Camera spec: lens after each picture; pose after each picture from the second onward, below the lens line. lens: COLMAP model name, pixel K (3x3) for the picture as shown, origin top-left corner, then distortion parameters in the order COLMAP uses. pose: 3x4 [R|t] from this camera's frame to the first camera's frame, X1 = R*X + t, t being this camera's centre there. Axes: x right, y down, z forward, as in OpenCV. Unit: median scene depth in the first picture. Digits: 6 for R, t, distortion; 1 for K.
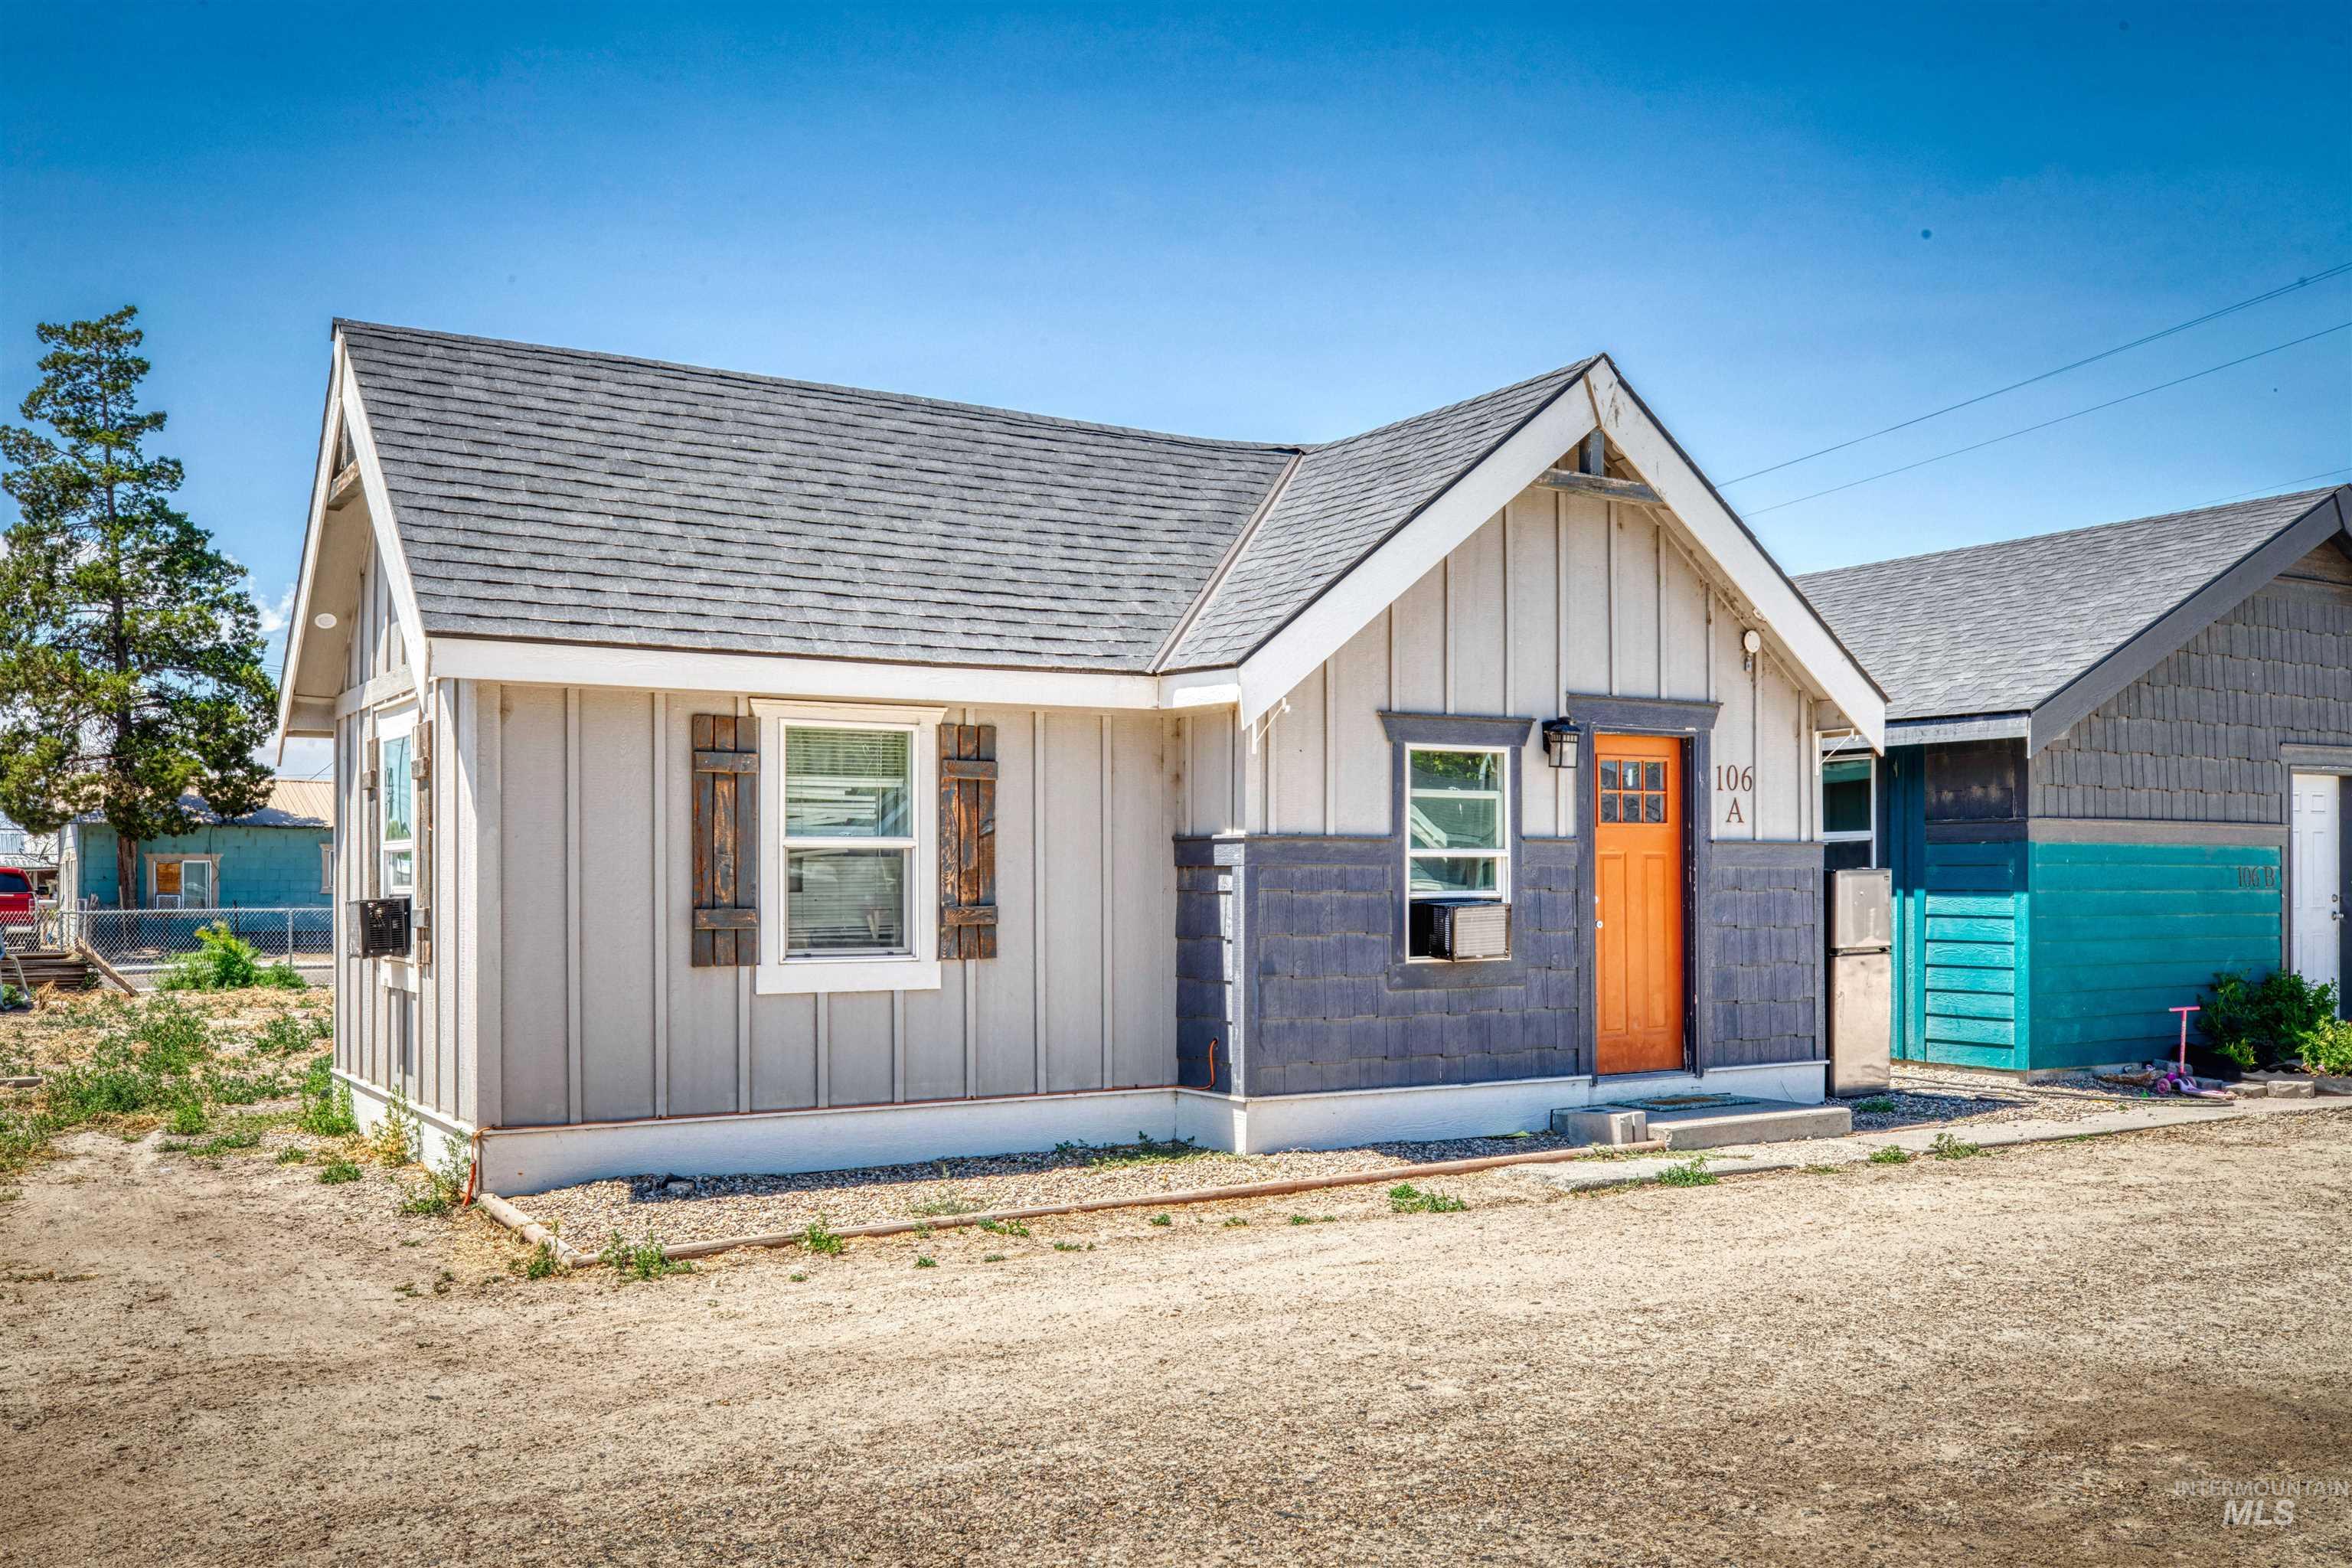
lens RADIAL K [[2011.9, 0, 1200.0], [0, 2011.9, 885.3], [0, 0, 1]] dist [-0.009734, 0.014240]
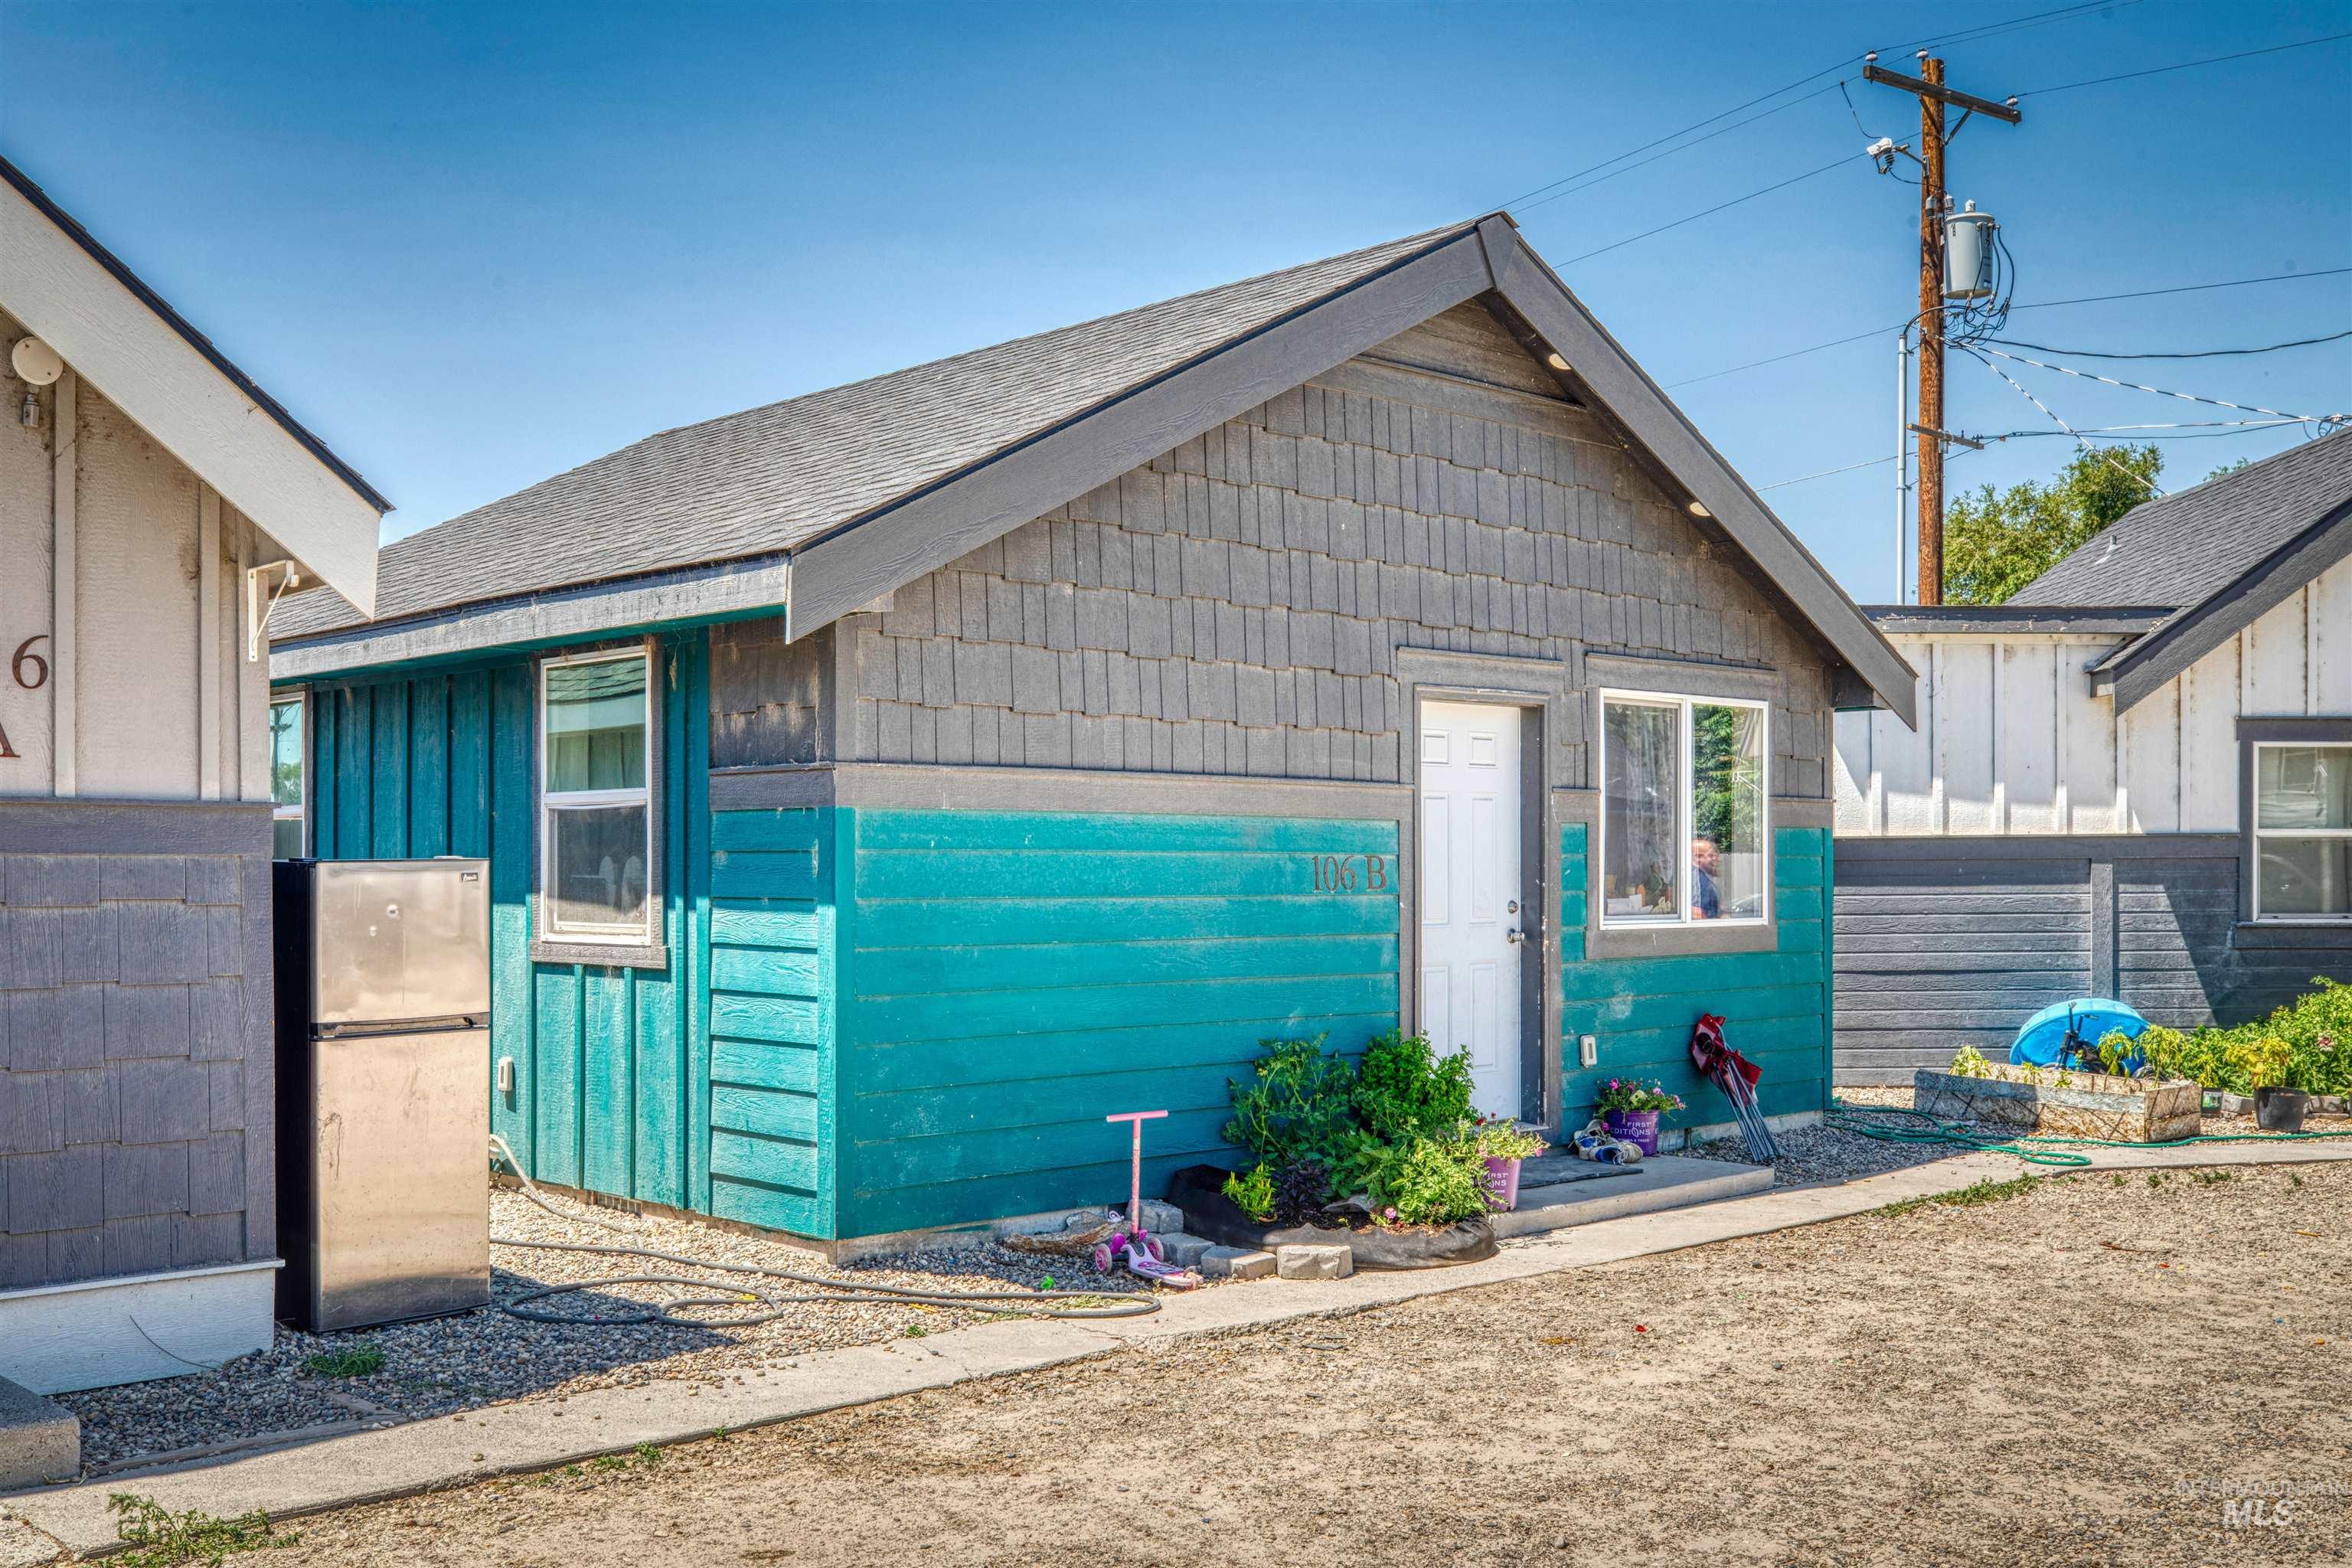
lens RADIAL K [[2301.1, 0, 1195.5], [0, 2301.1, 876.6], [0, 0, 1]] dist [0.016066, 0.000000]
pose [[0.979156, 0.000622, 0.203107, 0.366892], [-0.001064, 0.999997, 0.002071, -0.004733], [-0.203105, -0.002244, 0.979154, 0.373039]]
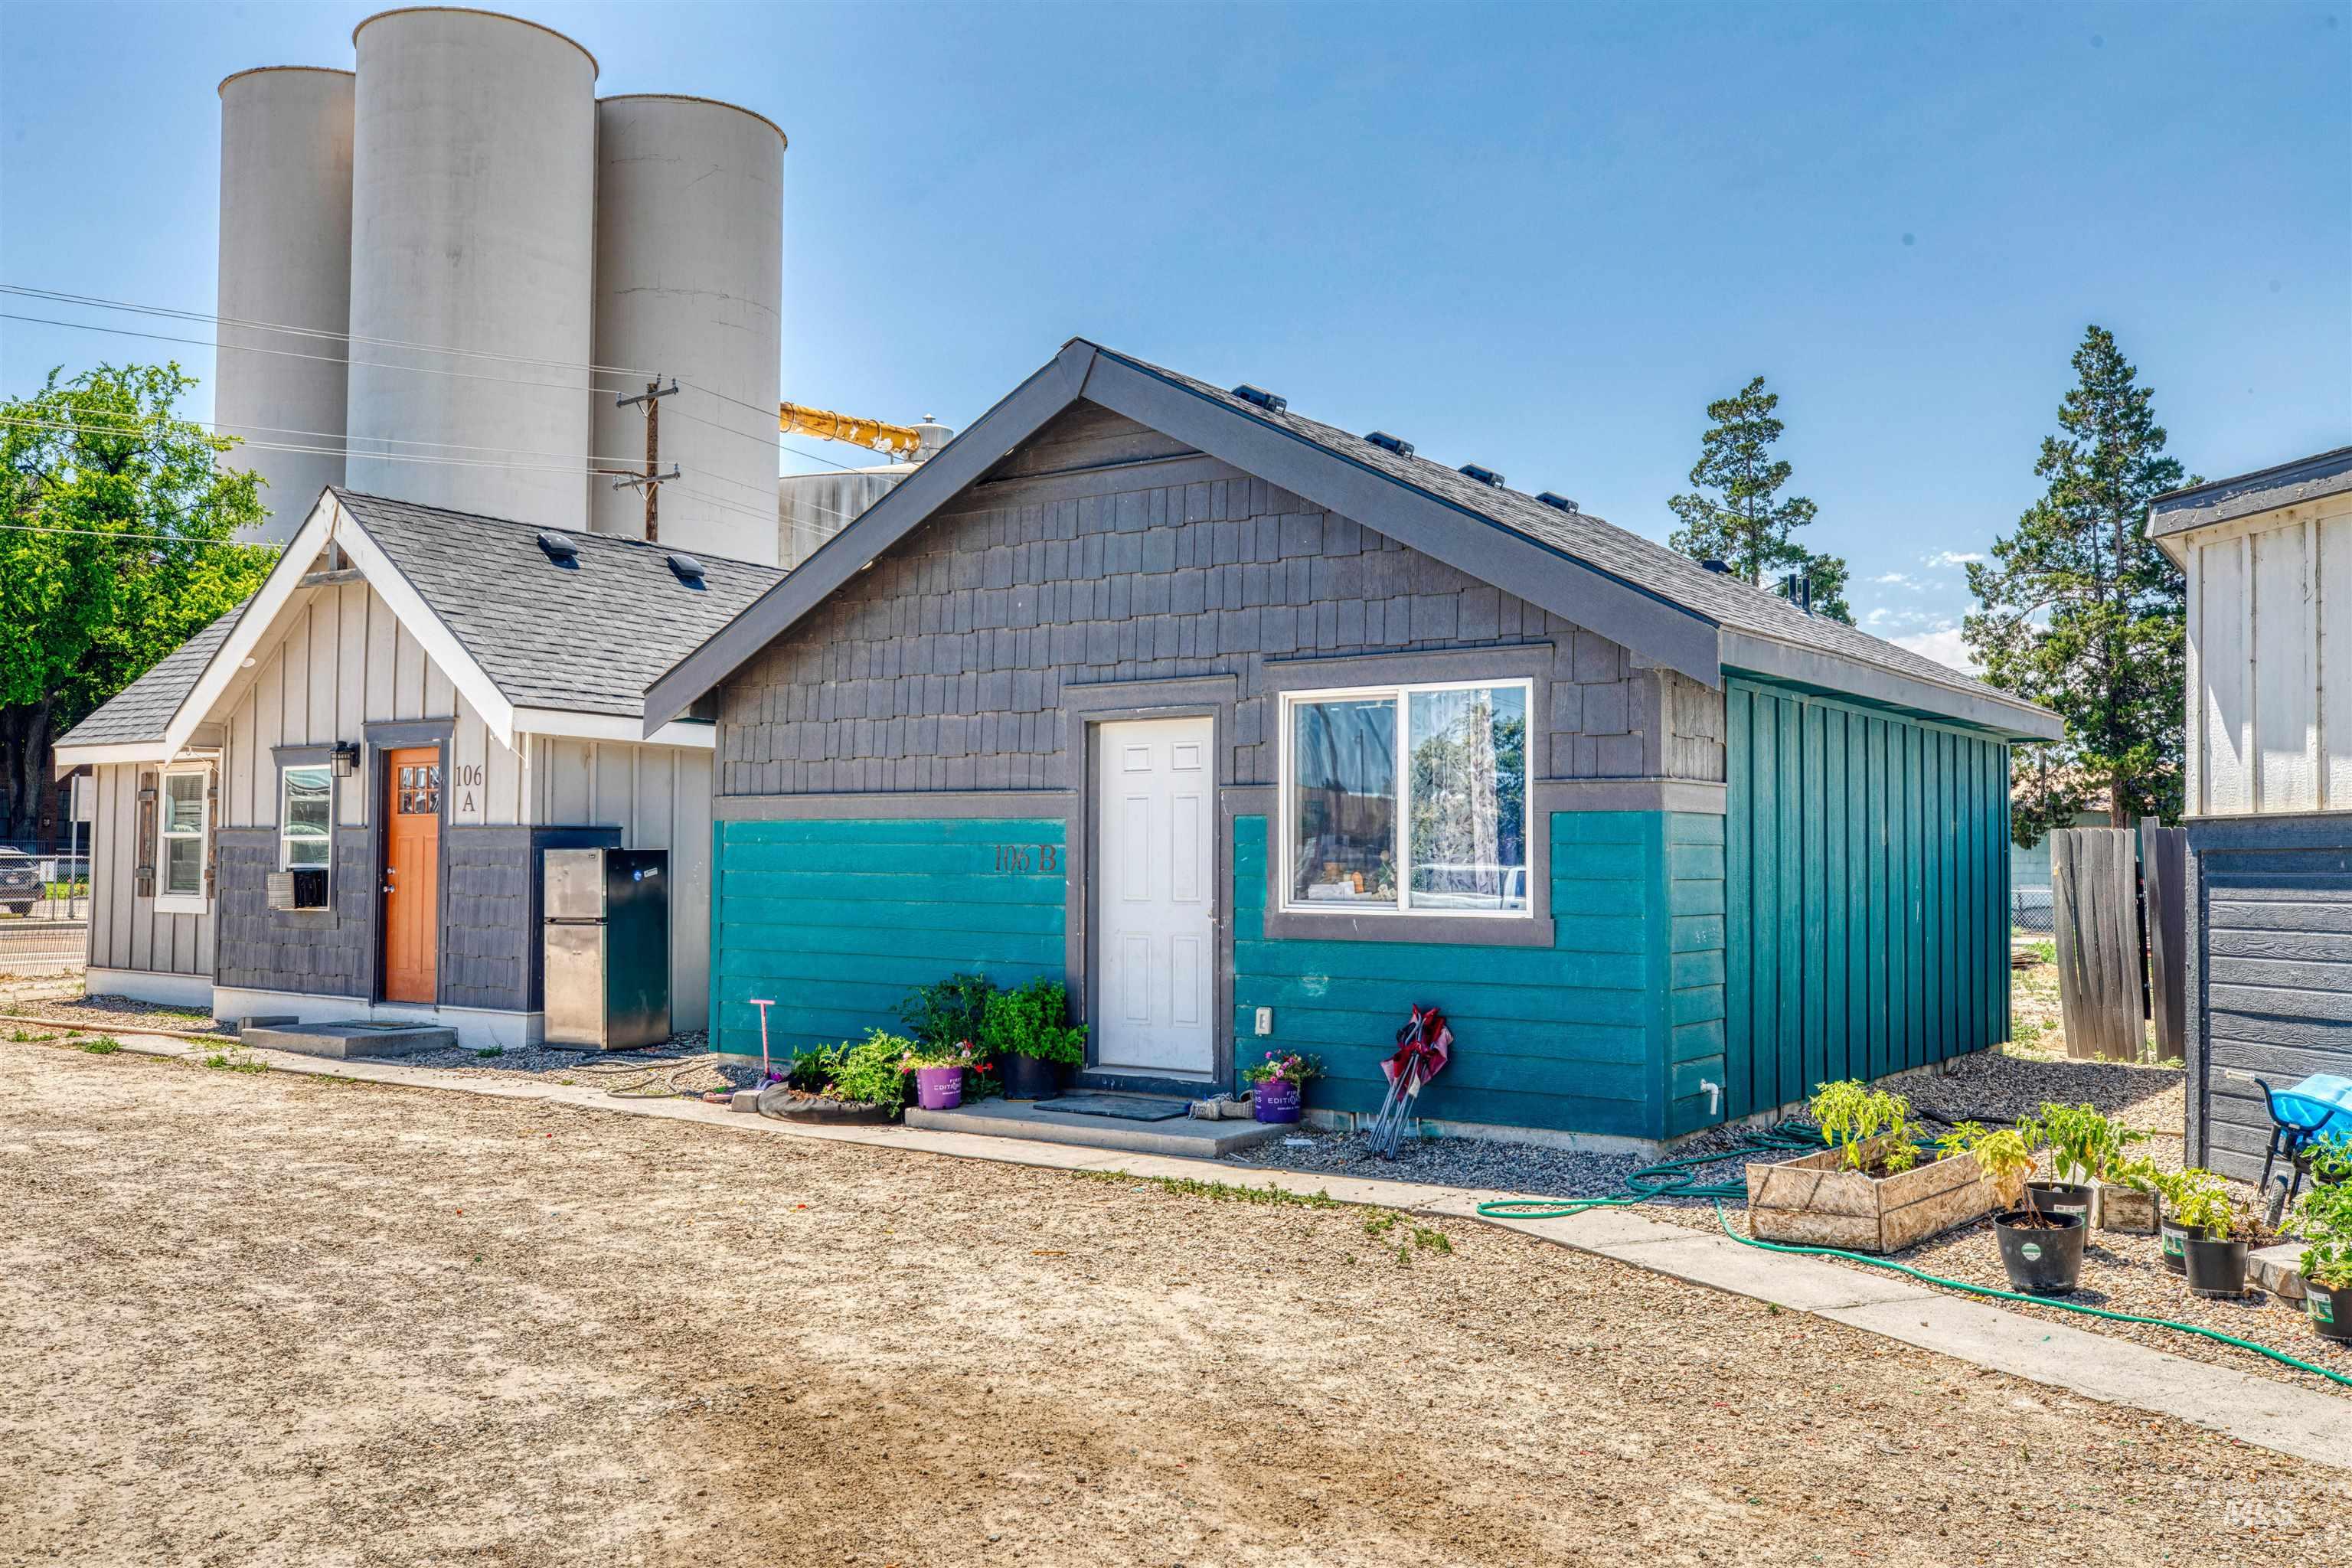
lens RADIAL K [[2011.9, 0, 1172.4], [0, 2011.9, 779.5], [0, 0, 1]] dist [-0.009734, 0.014240]
pose [[0.379346, -0.034402, -0.924615, 1.362506], [-0.010014, 0.999097, -0.041282, -0.003205], [0.925201, 0.024920, 0.378659, 0.799704]]
